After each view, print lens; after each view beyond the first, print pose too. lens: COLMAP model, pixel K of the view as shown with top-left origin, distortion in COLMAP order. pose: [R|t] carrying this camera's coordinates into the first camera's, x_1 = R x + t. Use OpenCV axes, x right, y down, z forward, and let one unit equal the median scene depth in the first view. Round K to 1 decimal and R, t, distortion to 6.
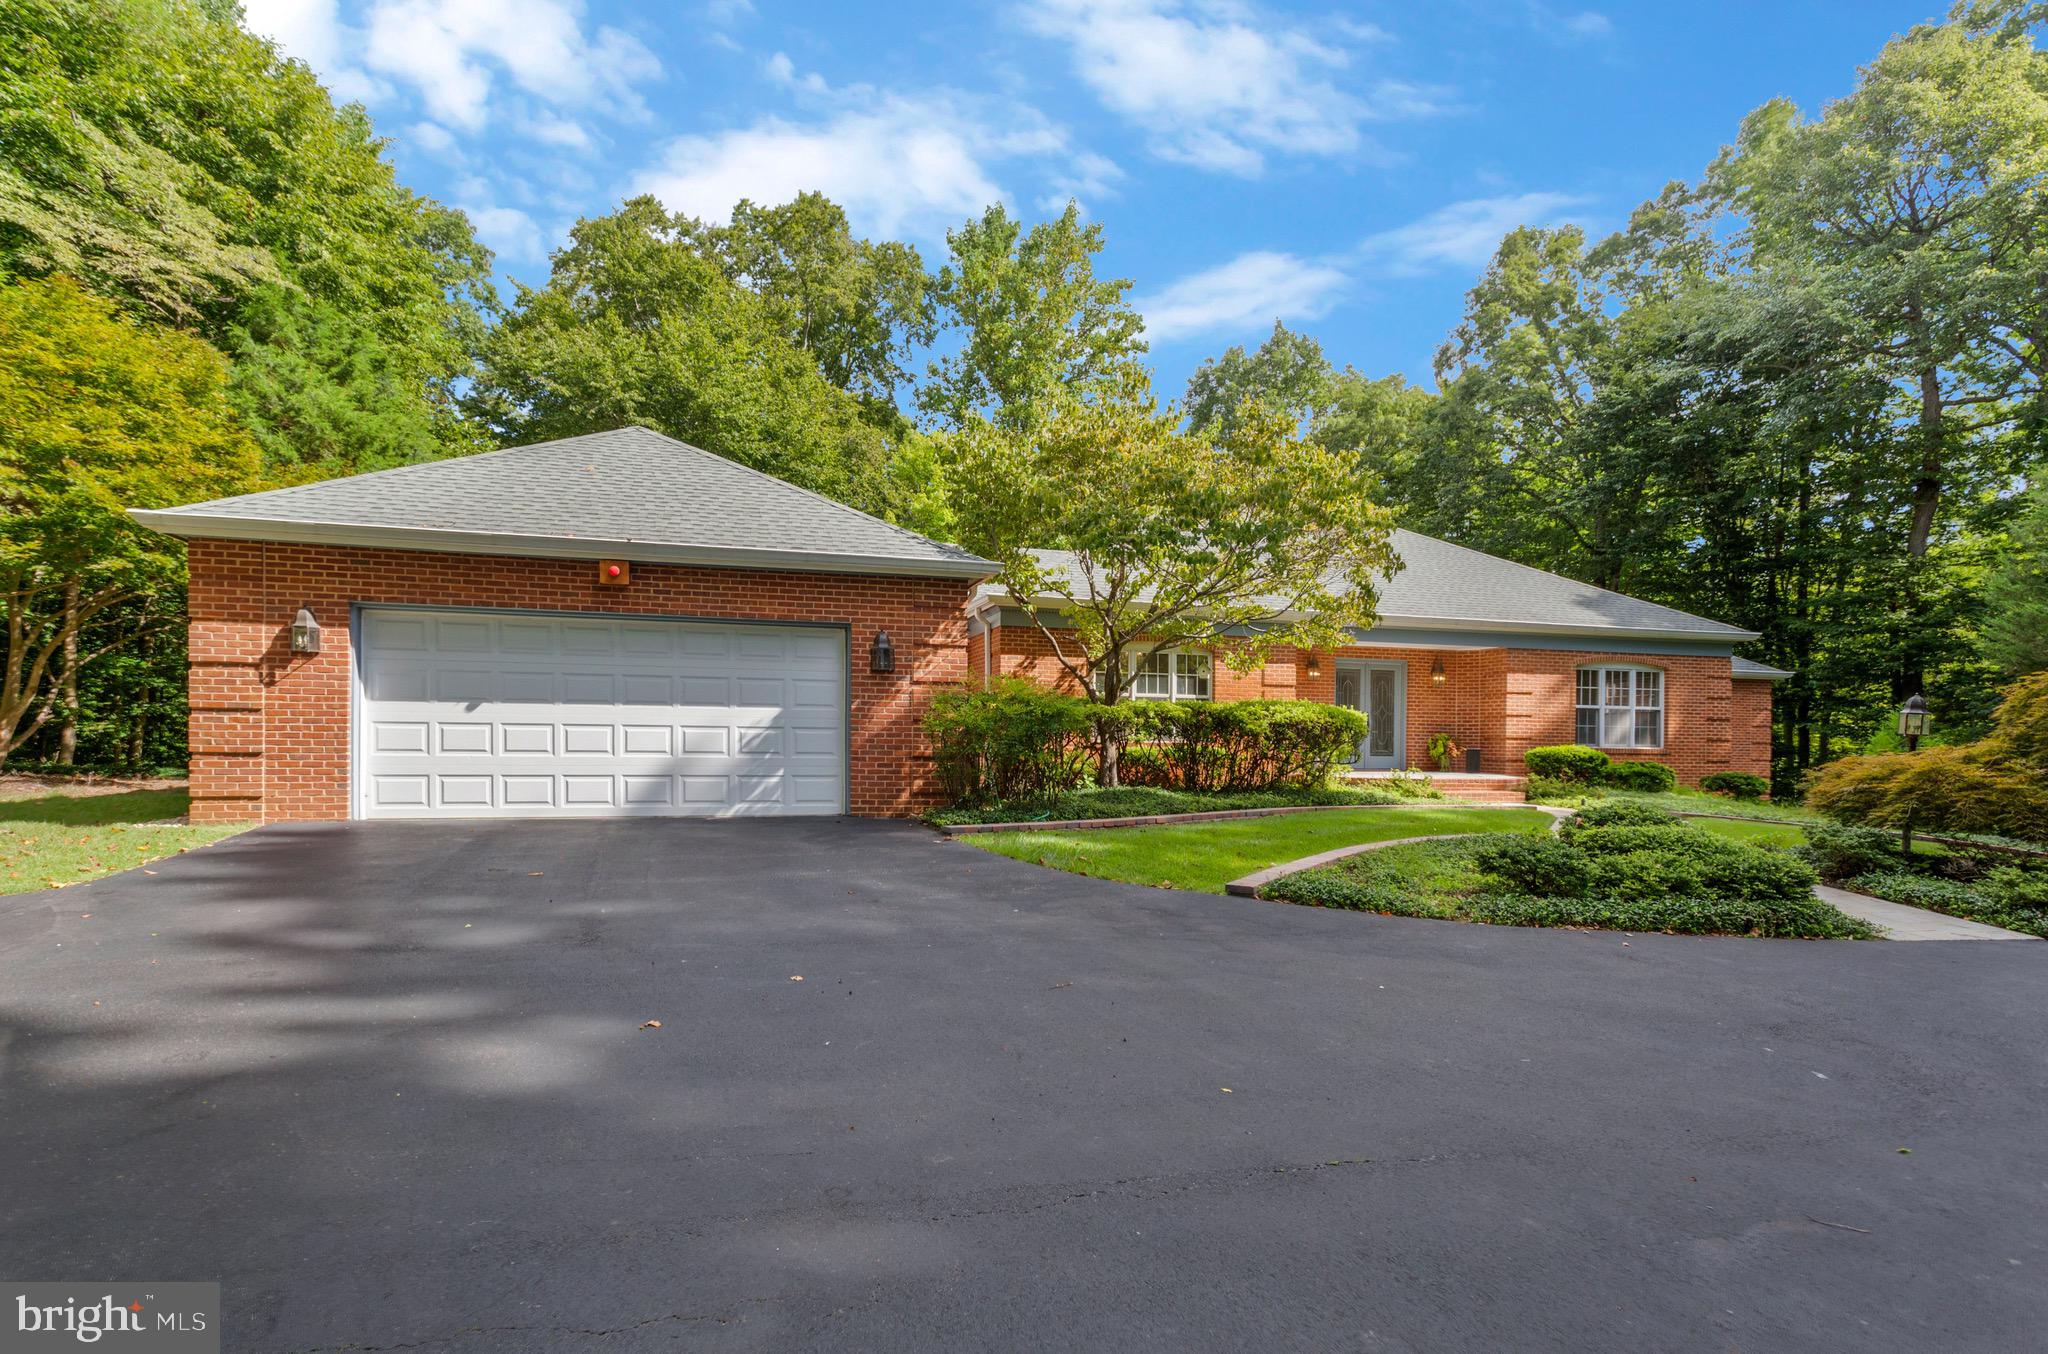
lens RADIAL K [[1027.6, 0, 989.6], [0, 1027.6, 692.9], [0, 0, 1]] dist [0.018899, -0.002568]
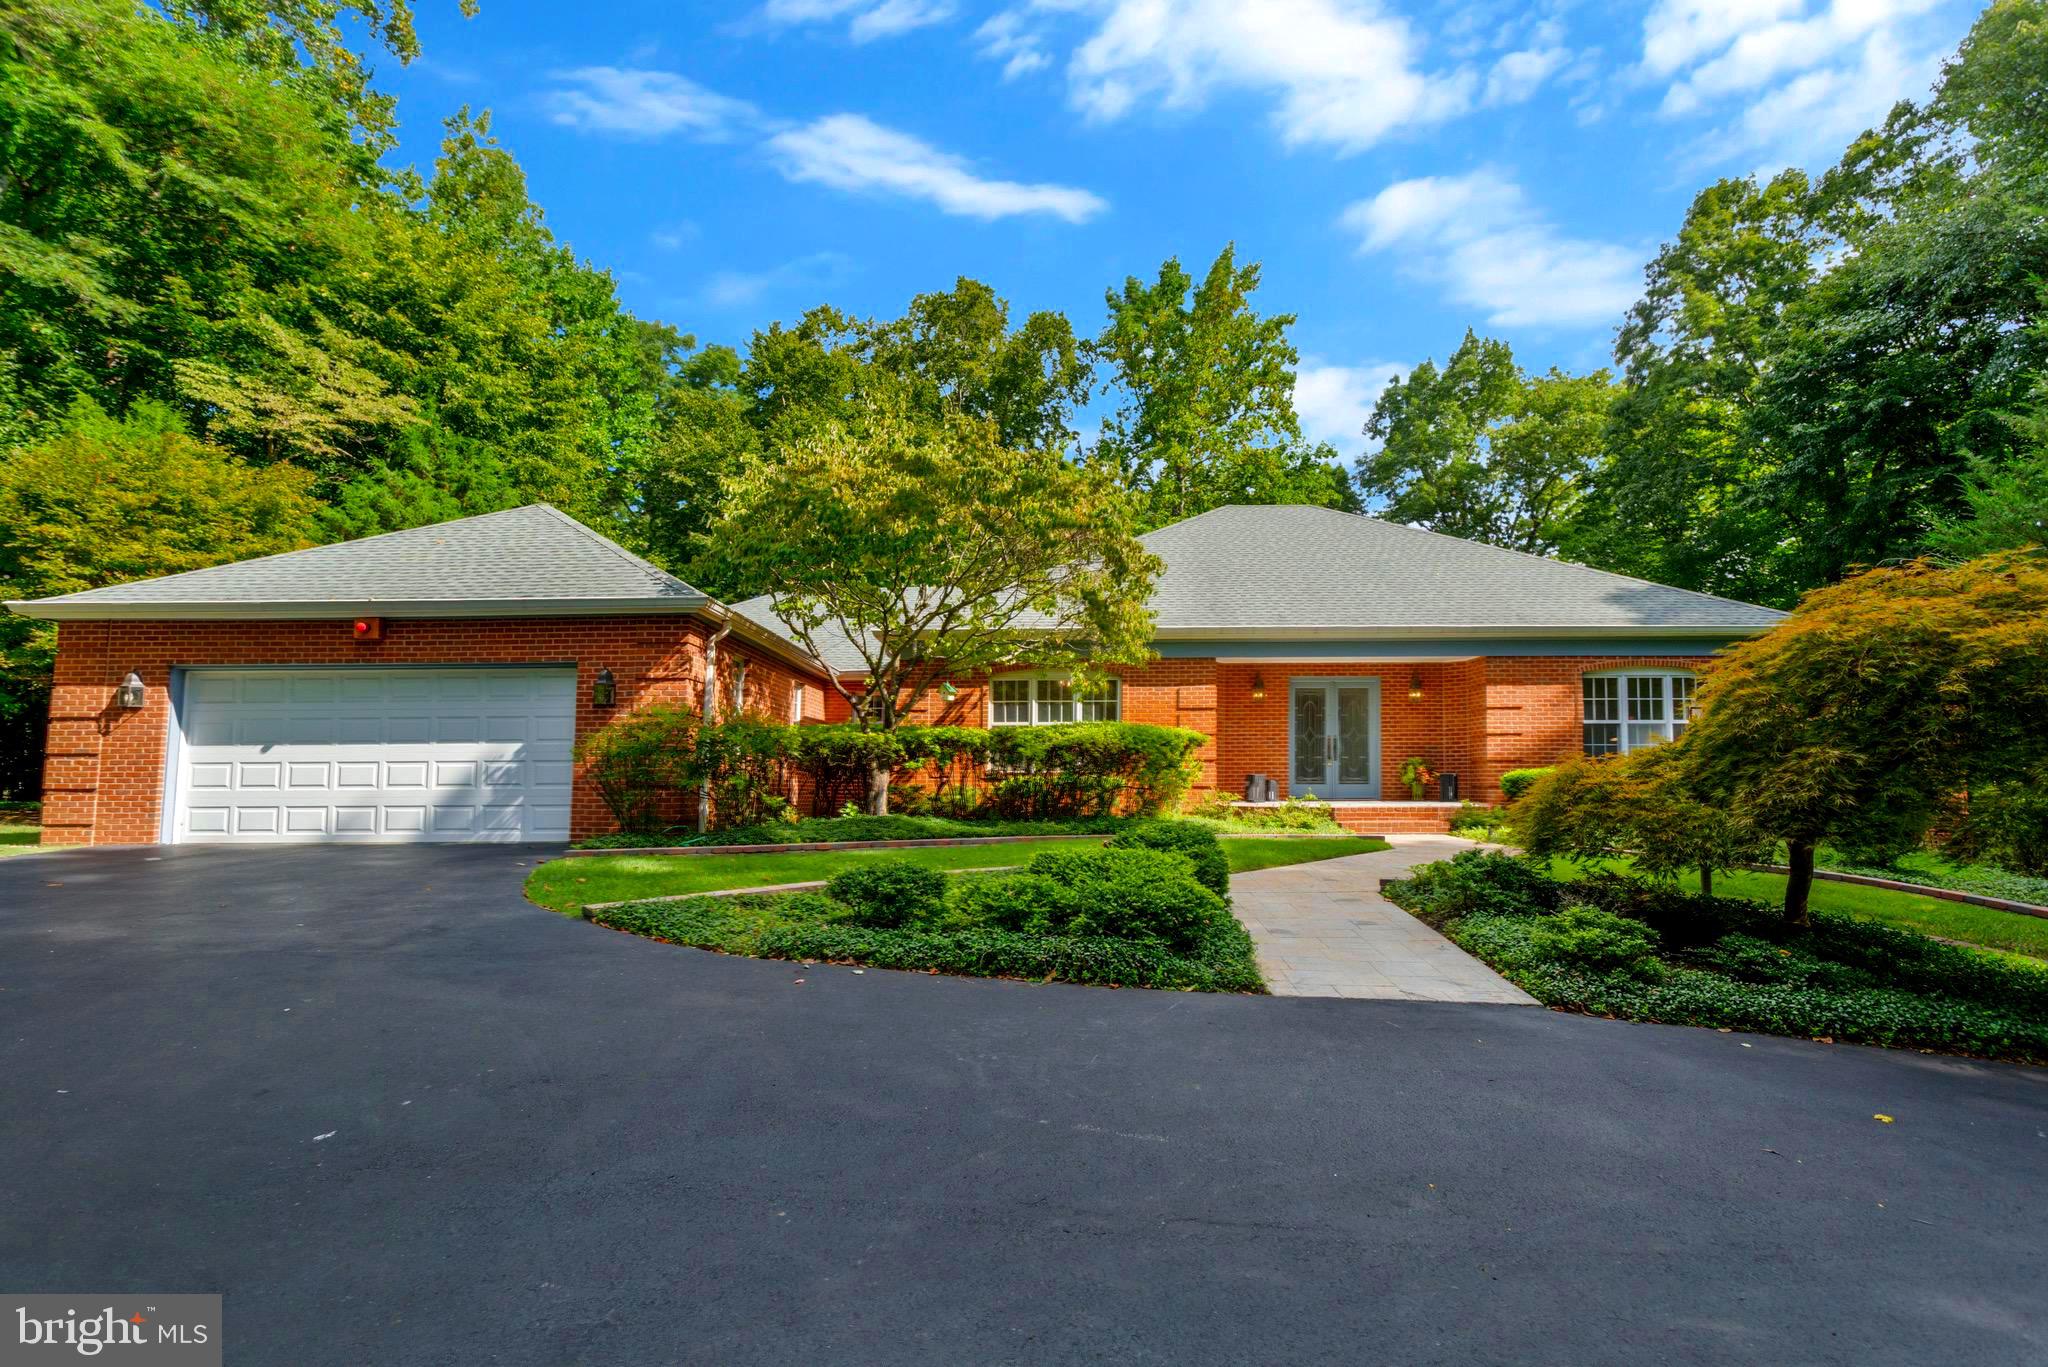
lens RADIAL K [[975.2, 0, 1023.3], [0, 975.2, 699.7], [0, 0, 1]] dist [0.000272, 0.001687]
pose [[0.957983, -0.040707, -0.283920, 0.585601], [0.029068, 0.998560, -0.045091, 0.029780], [0.285347, 0.034944, 0.957787, 0.155858]]
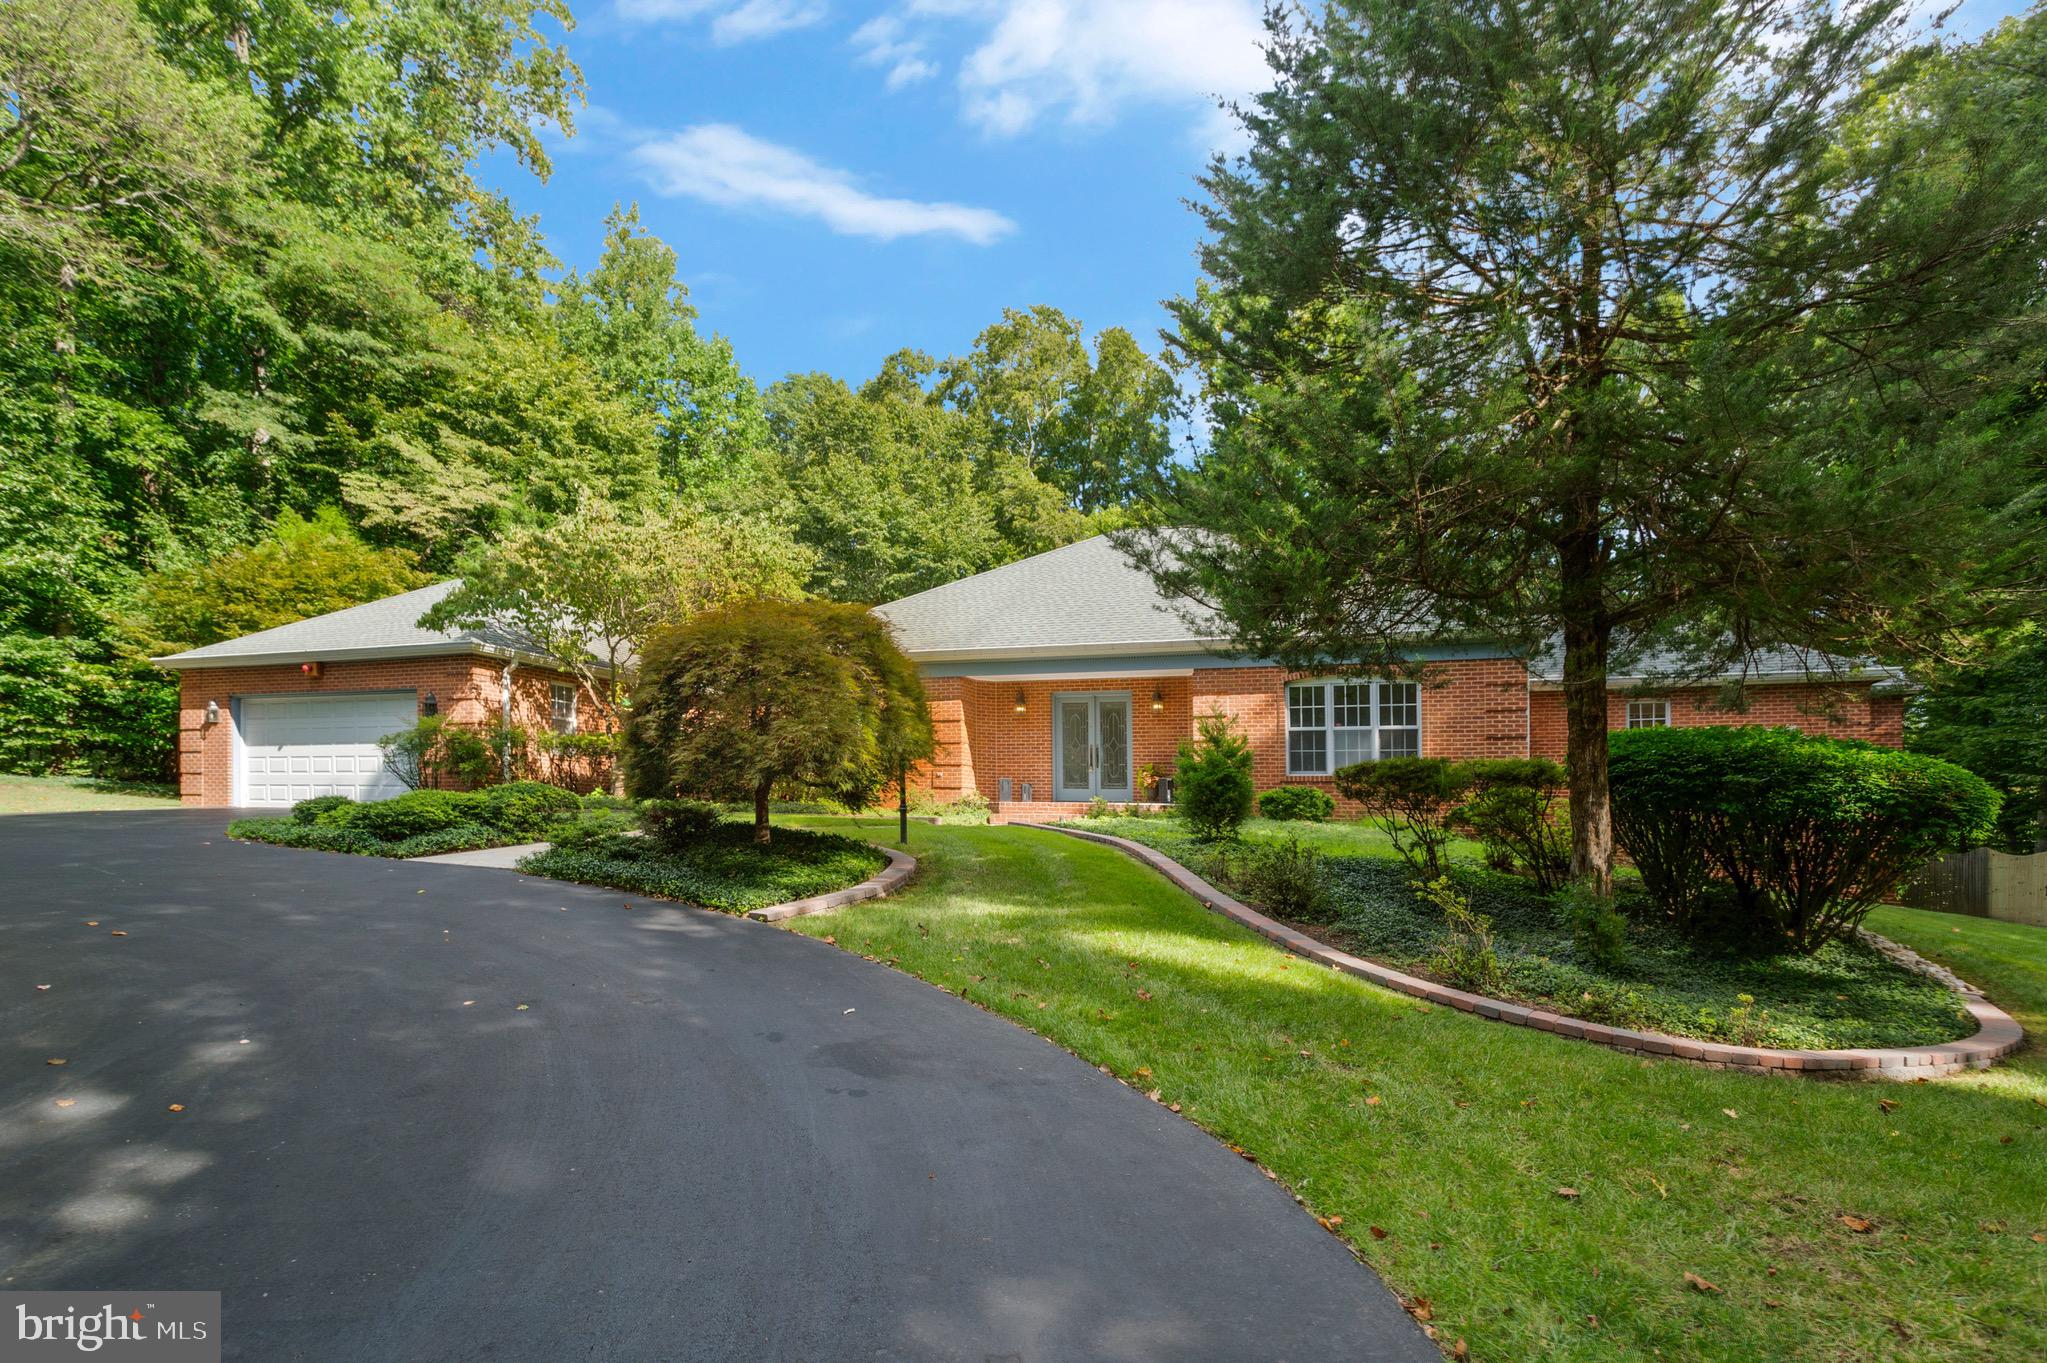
lens RADIAL K [[1027.1, 0, 967.8], [0, 1027.1, 820.8], [0, 0, 1]] dist [0.018899, -0.002568]
pose [[0.810790, 0.004002, -0.585324, 1.438613], [0.019362, 0.999246, 0.033652, 0.095198], [0.585017, -0.038617, 0.810101, 0.186639]]
